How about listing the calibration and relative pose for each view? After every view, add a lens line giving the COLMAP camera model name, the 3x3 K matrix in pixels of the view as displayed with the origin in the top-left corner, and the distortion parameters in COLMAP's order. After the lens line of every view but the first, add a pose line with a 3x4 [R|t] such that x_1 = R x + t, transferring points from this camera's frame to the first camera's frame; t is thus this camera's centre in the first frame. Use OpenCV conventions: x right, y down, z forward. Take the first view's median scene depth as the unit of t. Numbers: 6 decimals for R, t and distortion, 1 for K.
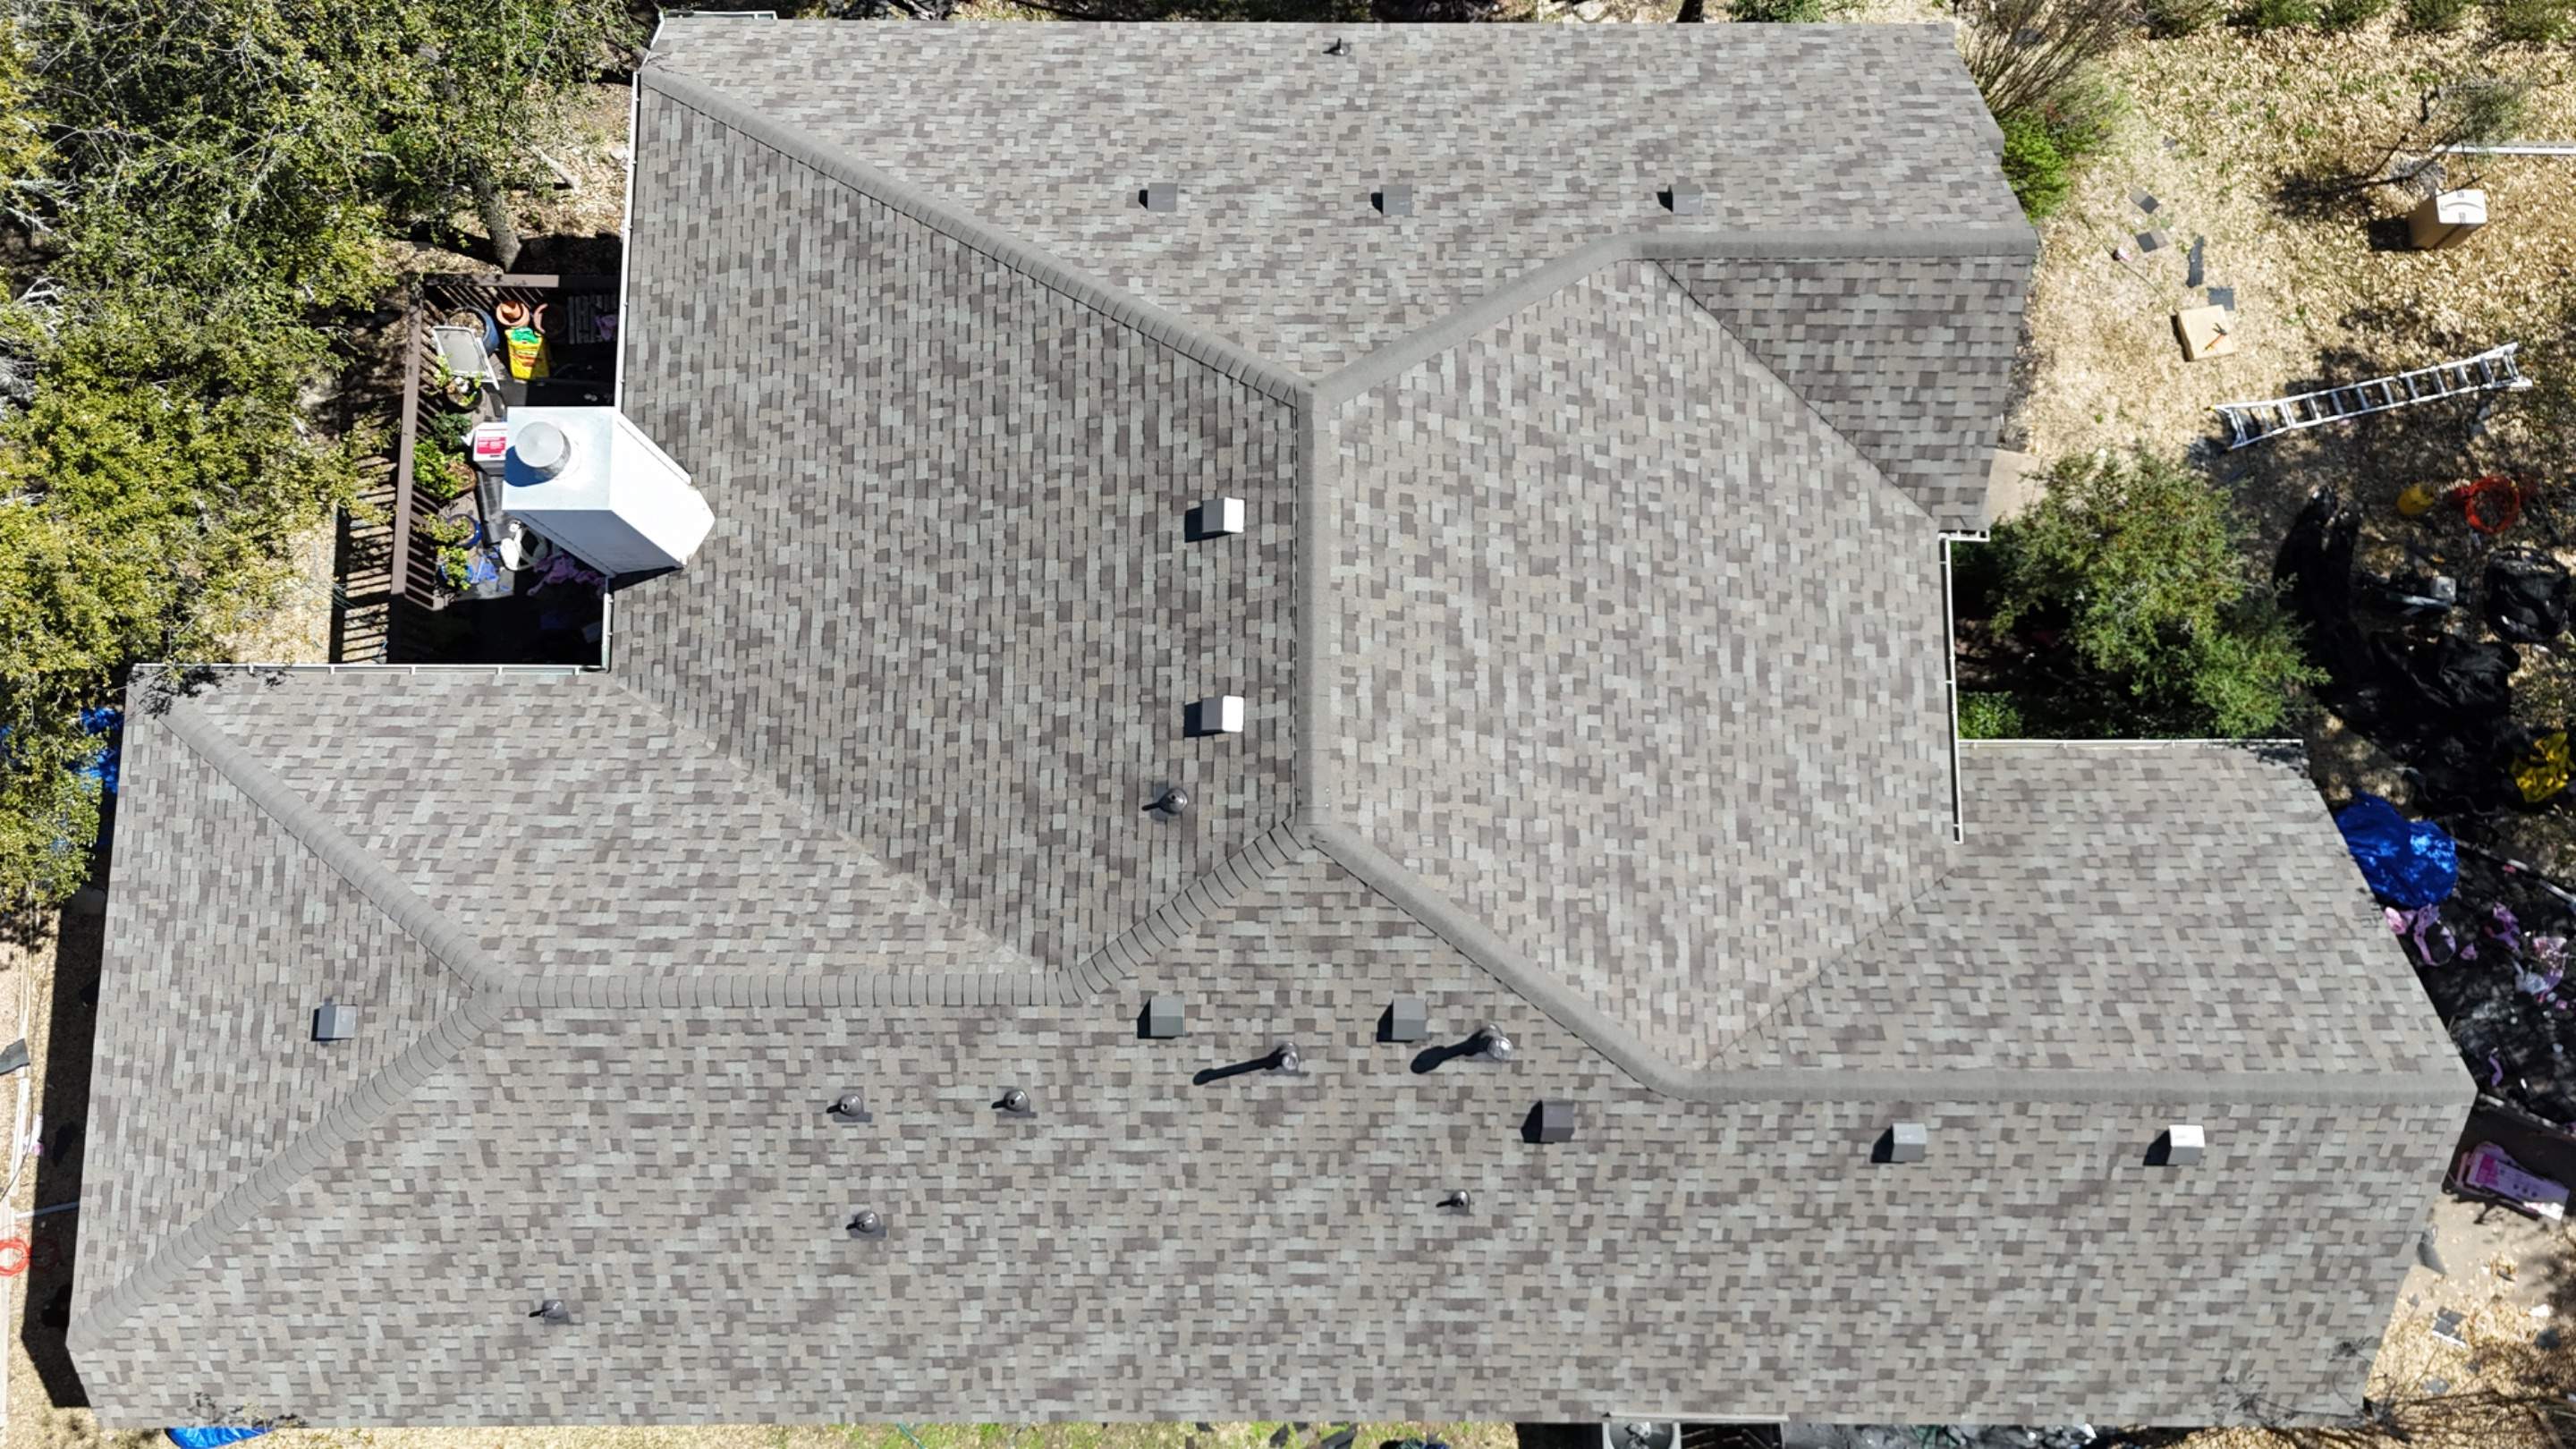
lens RADIAL K [[1930.7, 0, 1280.9], [0, 1930.7, 732.7], [0, 0, 1]] dist [0.073500, -0.073221]
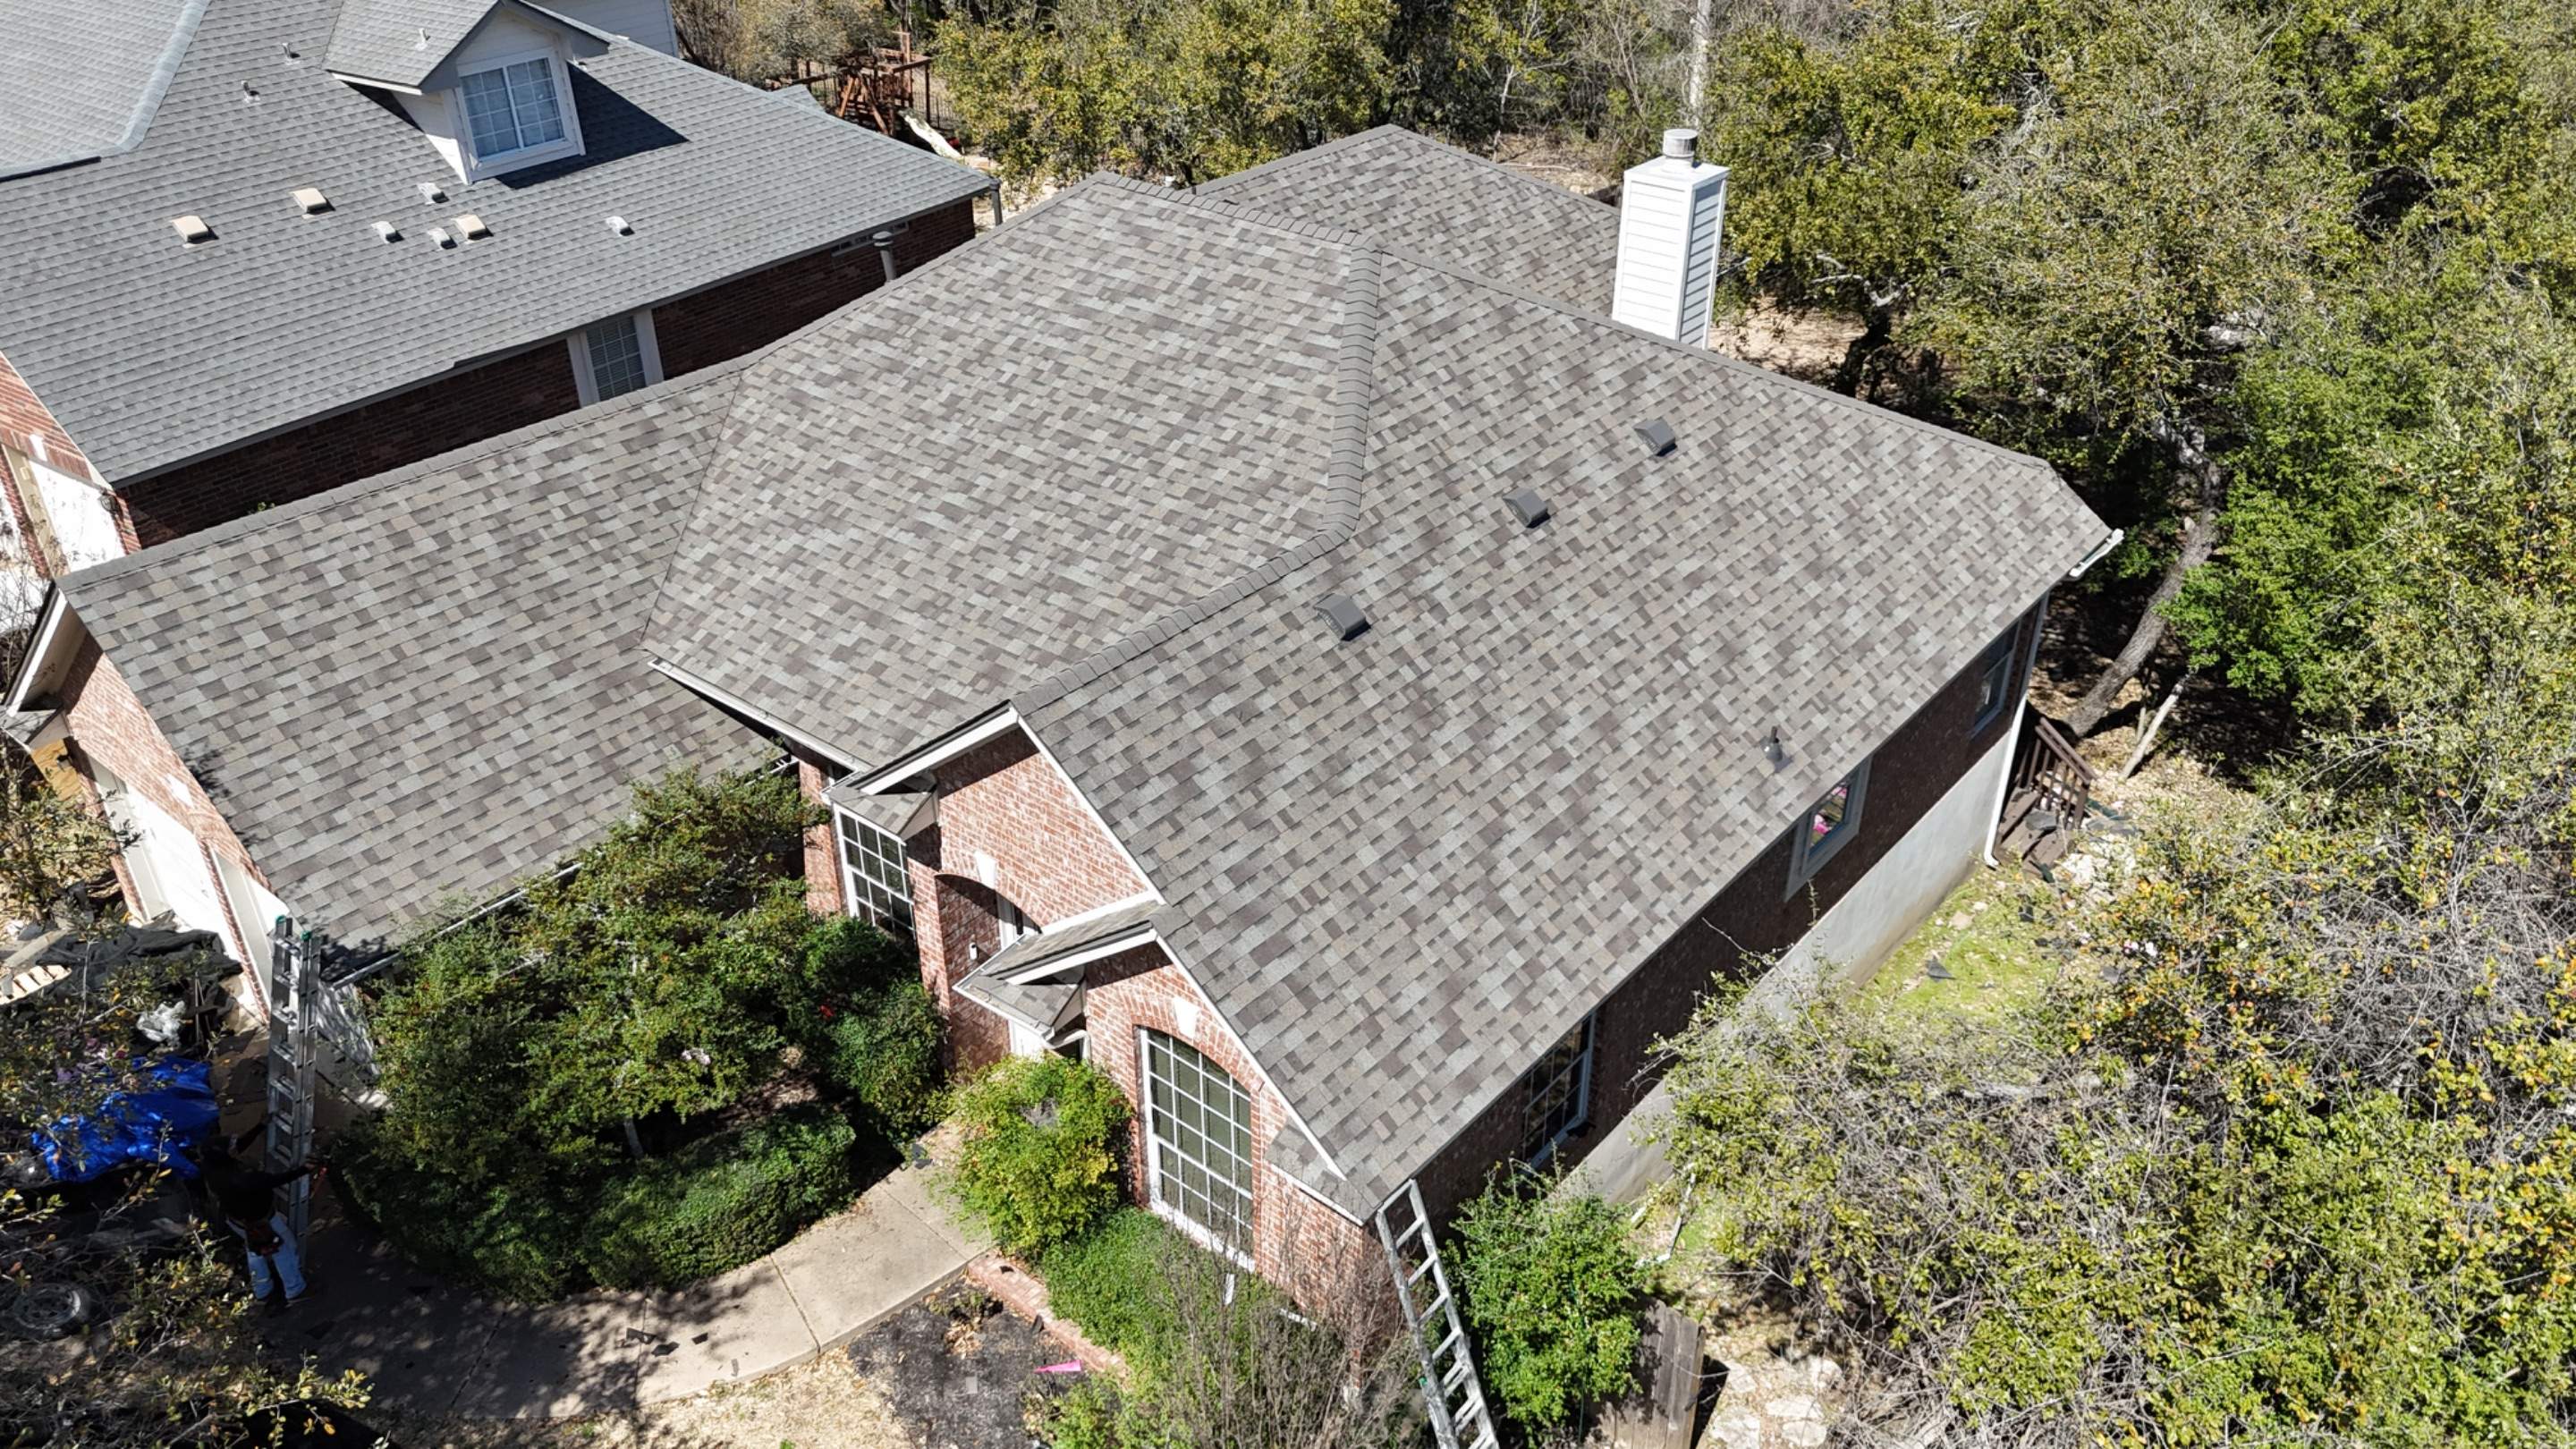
lens RADIAL K [[1905.2, 0, 1284.5], [0, 1905.2, 727.3], [0, 0, 1]] dist [0.105469, -0.159384]
pose [[-0.641118, 0.399217, -0.655434, 0.838497], [-0.758774, -0.201732, 0.619328, -0.828440], [0.115024, 0.894388, 0.432250, 0.702156]]
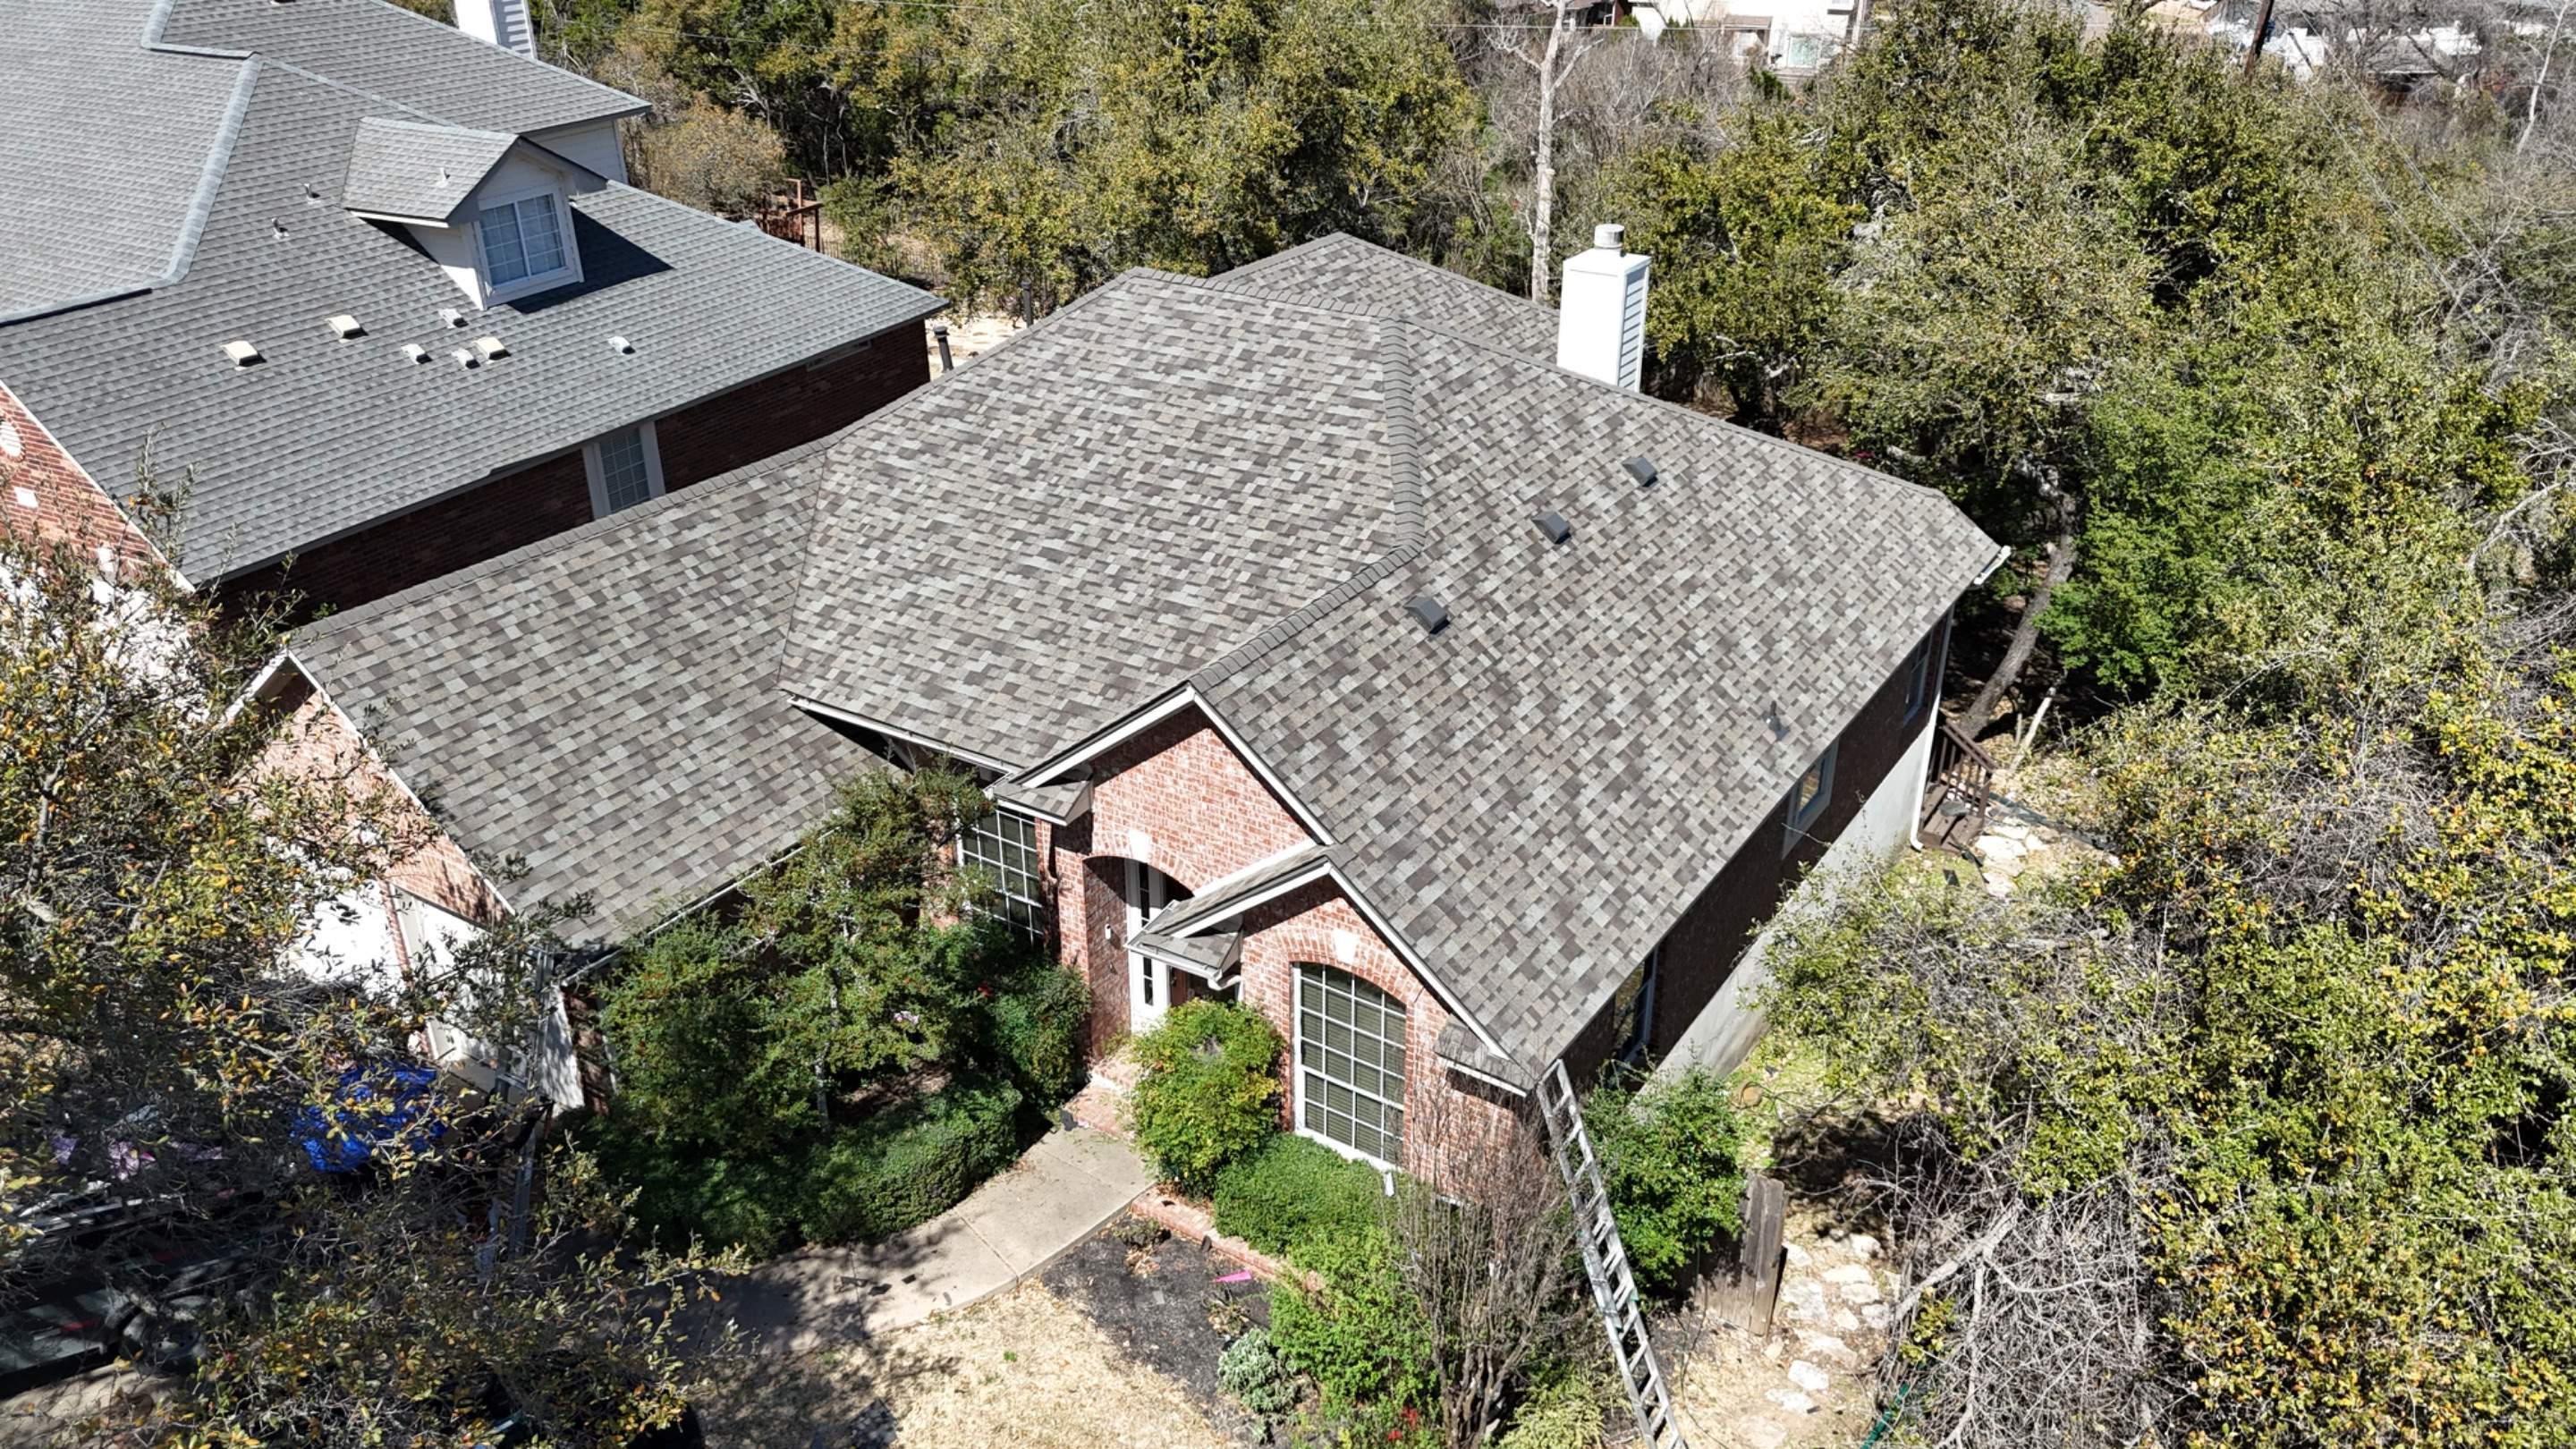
lens RADIAL K [[1905.8, 0, 1288.0], [0, 1905.8, 724.5], [0, 0, 1]] dist [0.117509, -0.205069]
pose [[-0.545386, 0.379699, -0.747250, 1.064010], [-0.828967, -0.112490, 0.547868, -0.803550], [0.123967, 0.918245, 0.376108, 0.696261]]
